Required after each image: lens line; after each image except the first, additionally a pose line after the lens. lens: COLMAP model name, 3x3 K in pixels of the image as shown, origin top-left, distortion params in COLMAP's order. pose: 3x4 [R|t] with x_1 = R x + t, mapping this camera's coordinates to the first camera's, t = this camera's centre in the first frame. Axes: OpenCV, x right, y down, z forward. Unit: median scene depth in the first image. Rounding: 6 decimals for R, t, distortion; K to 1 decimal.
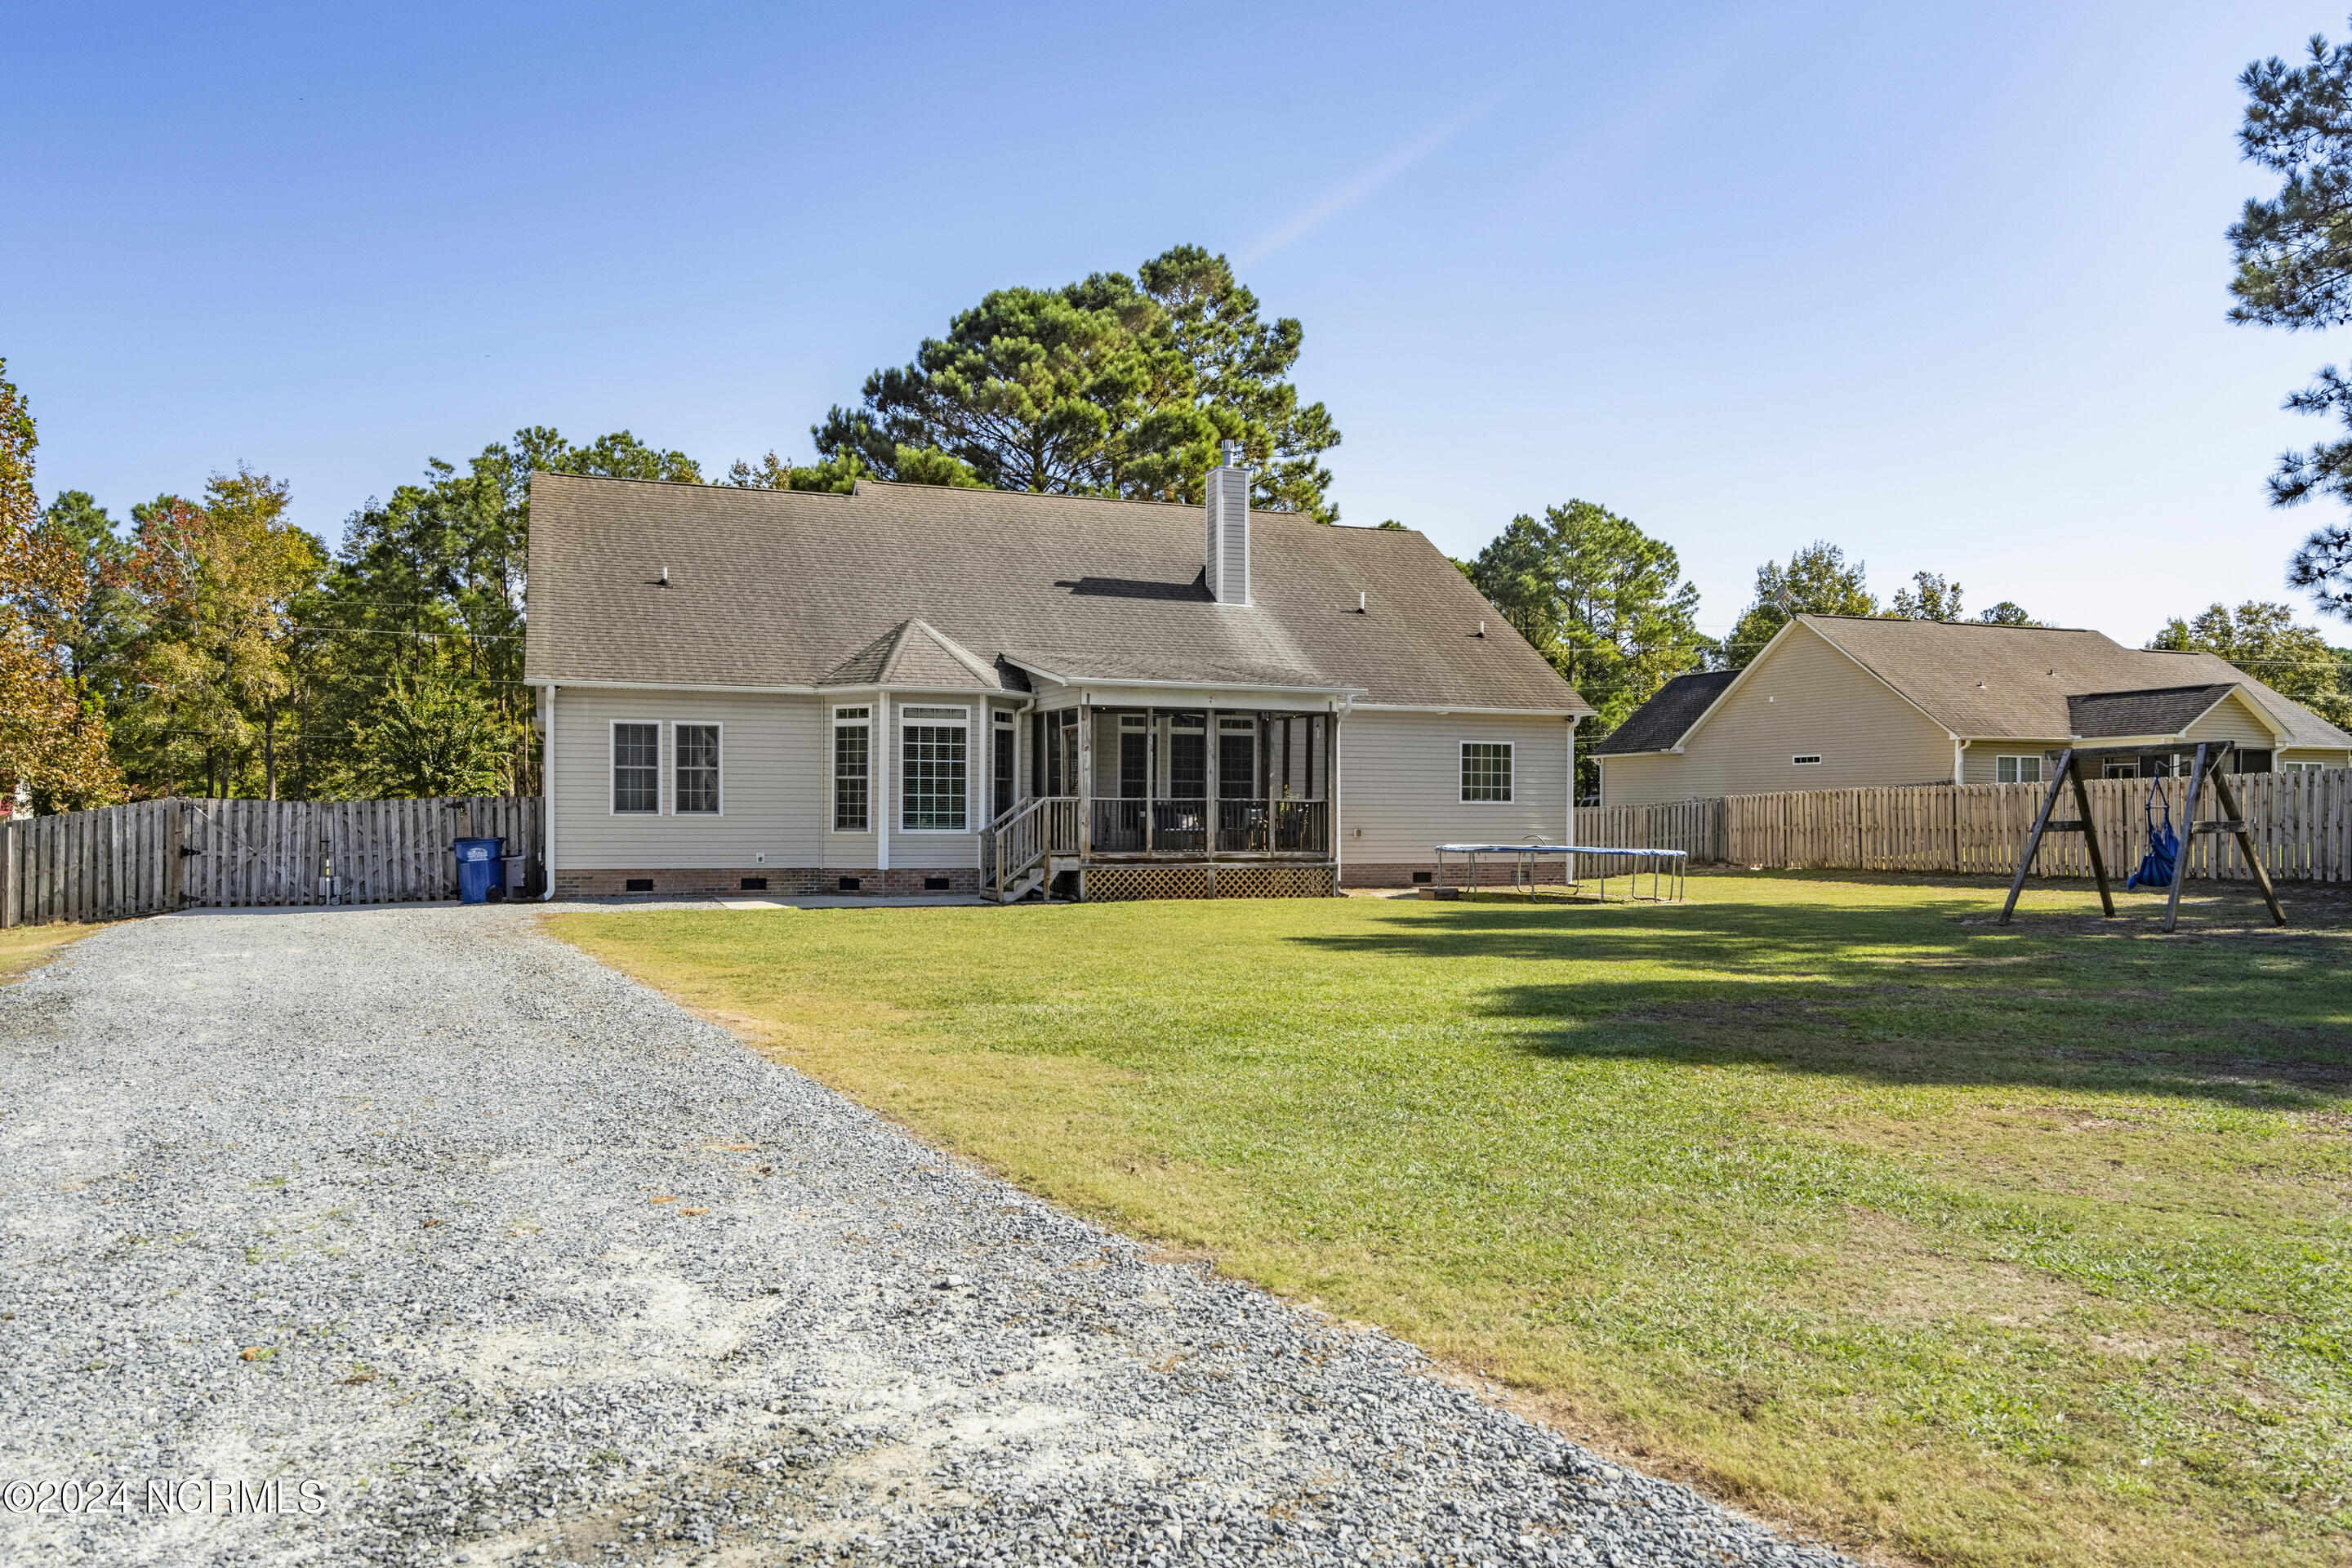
lens RADIAL K [[1646.9, 0, 1174.0], [0, 1646.9, 847.4], [0, 0, 1]] dist [-0.016601, -0.001042]
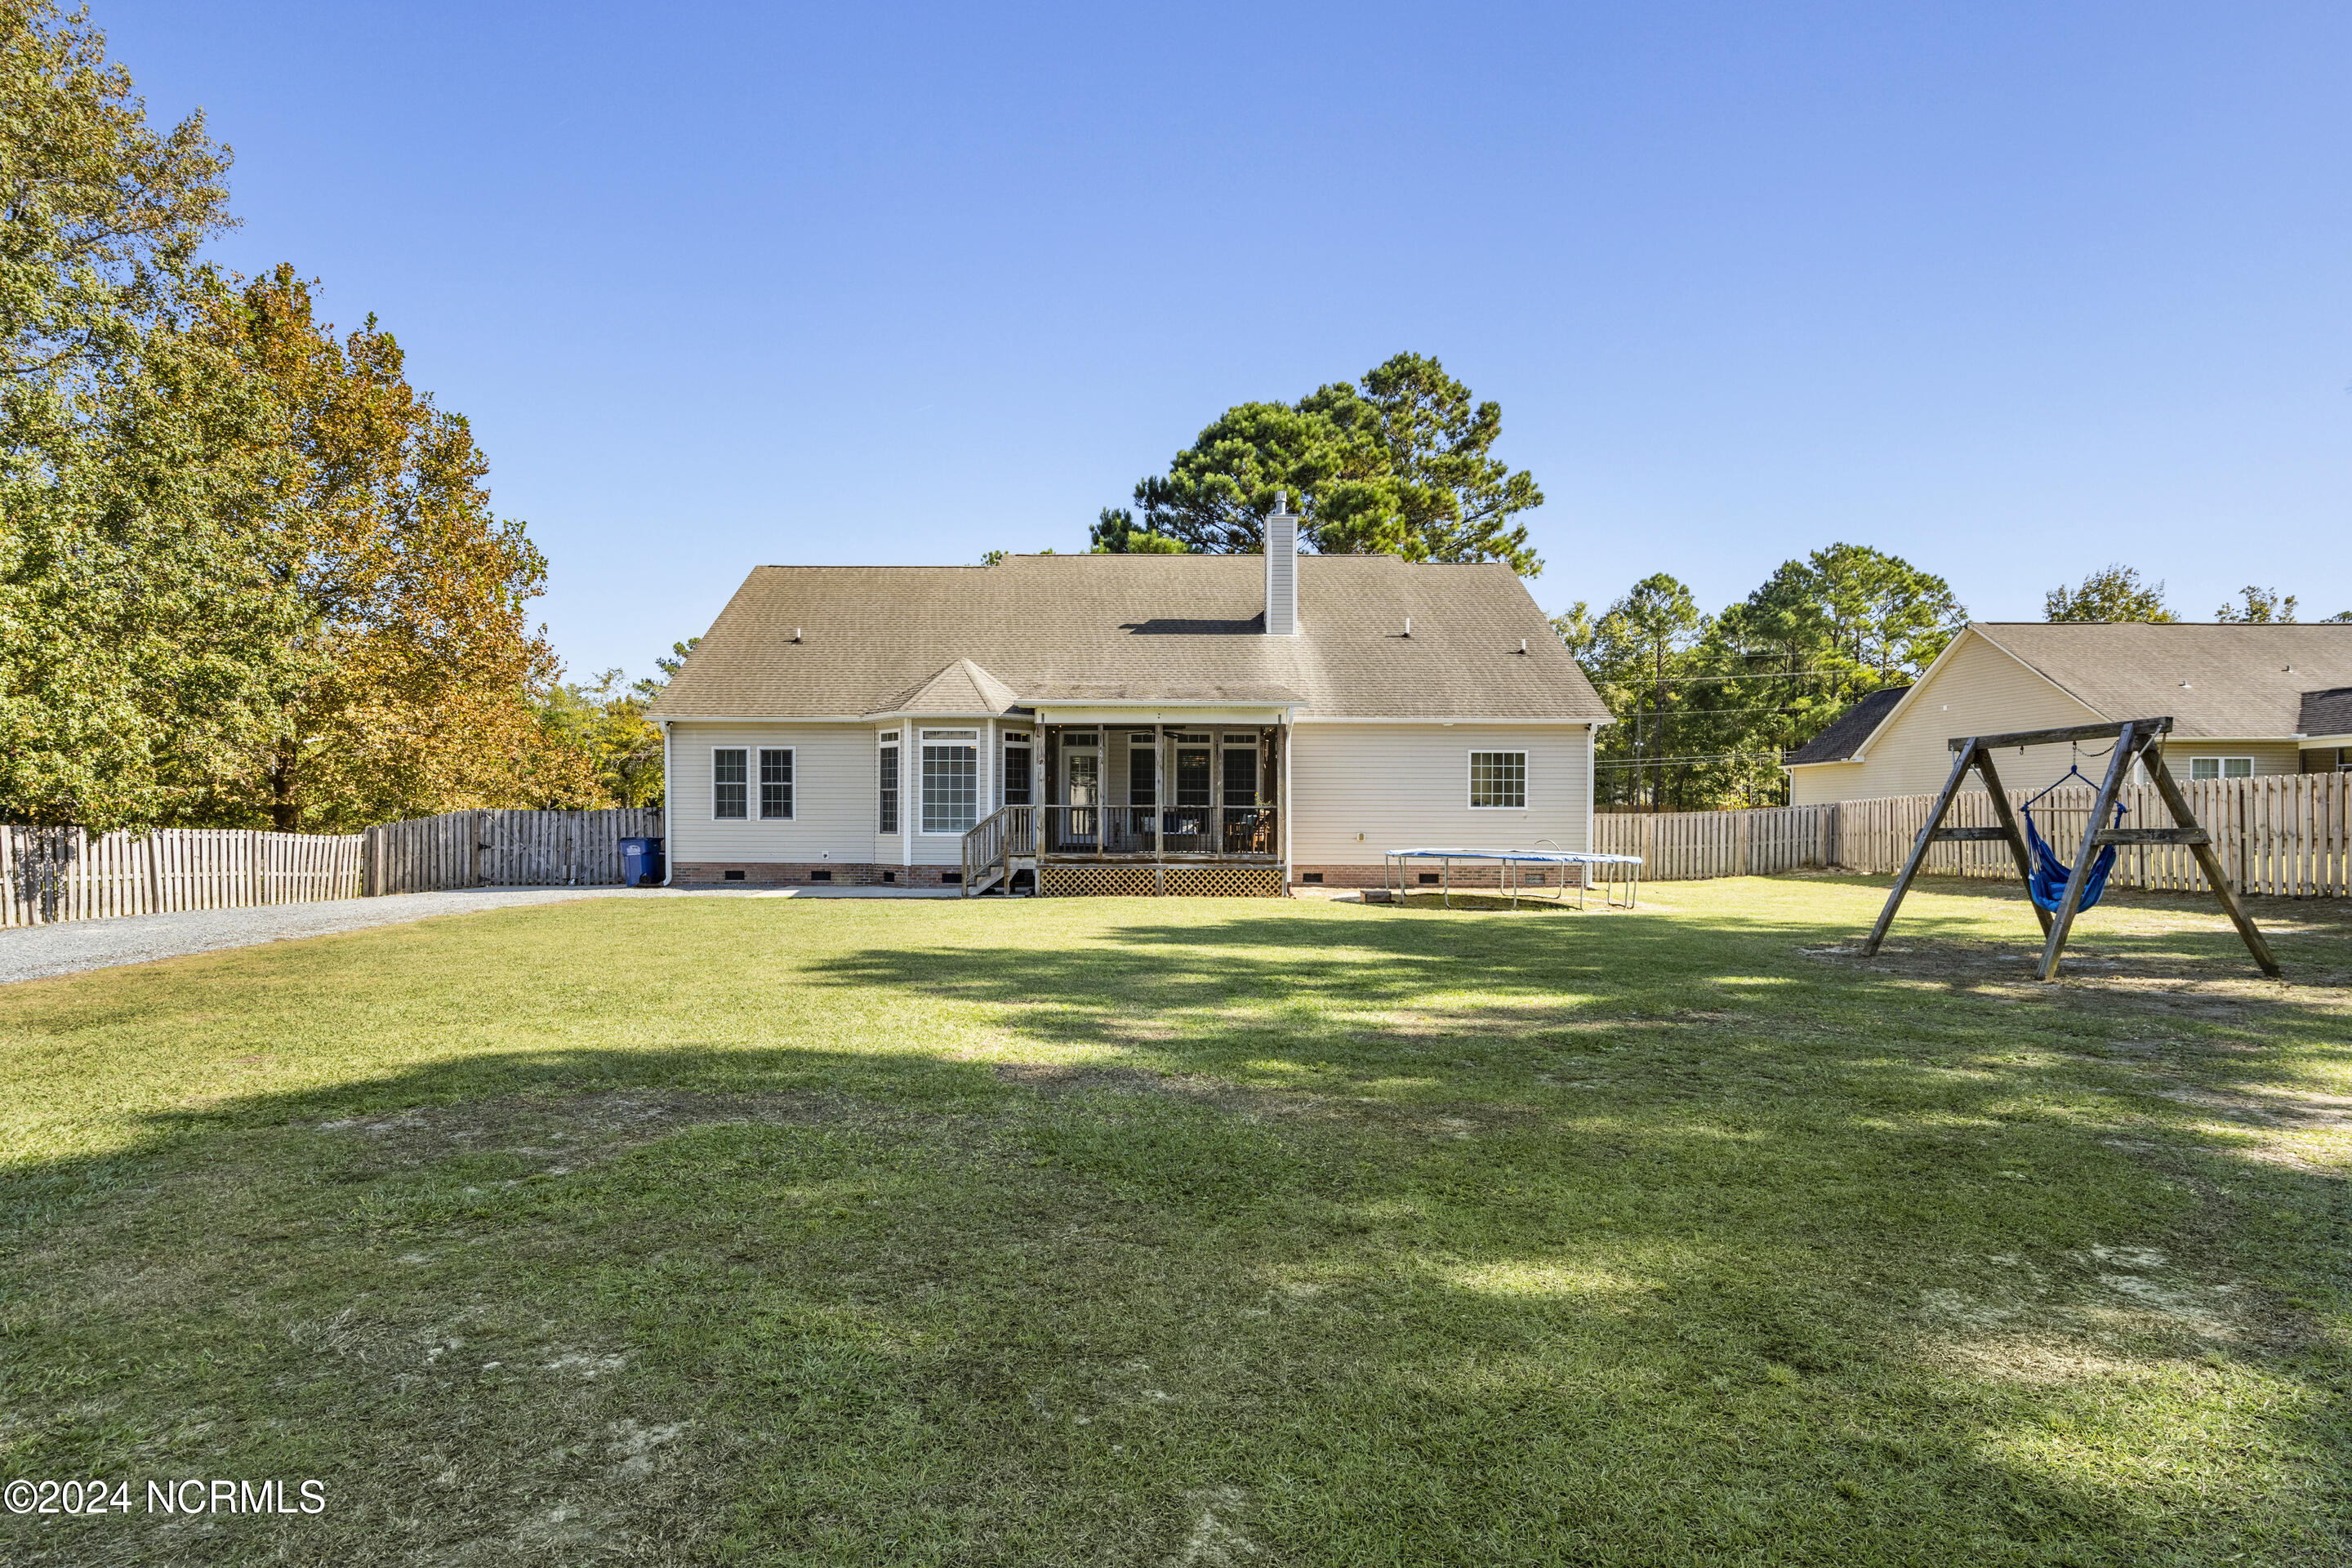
lens RADIAL K [[1180.2, 0, 1147.5], [0, 1180.2, 844.1], [0, 0, 1]] dist [0.000344, 0.000539]
pose [[0.938336, 0.006477, -0.345663, 0.249965], [-0.006326, 0.999979, 0.001565, -0.004126], [0.345665, 0.000719, 0.938358, 0.214638]]
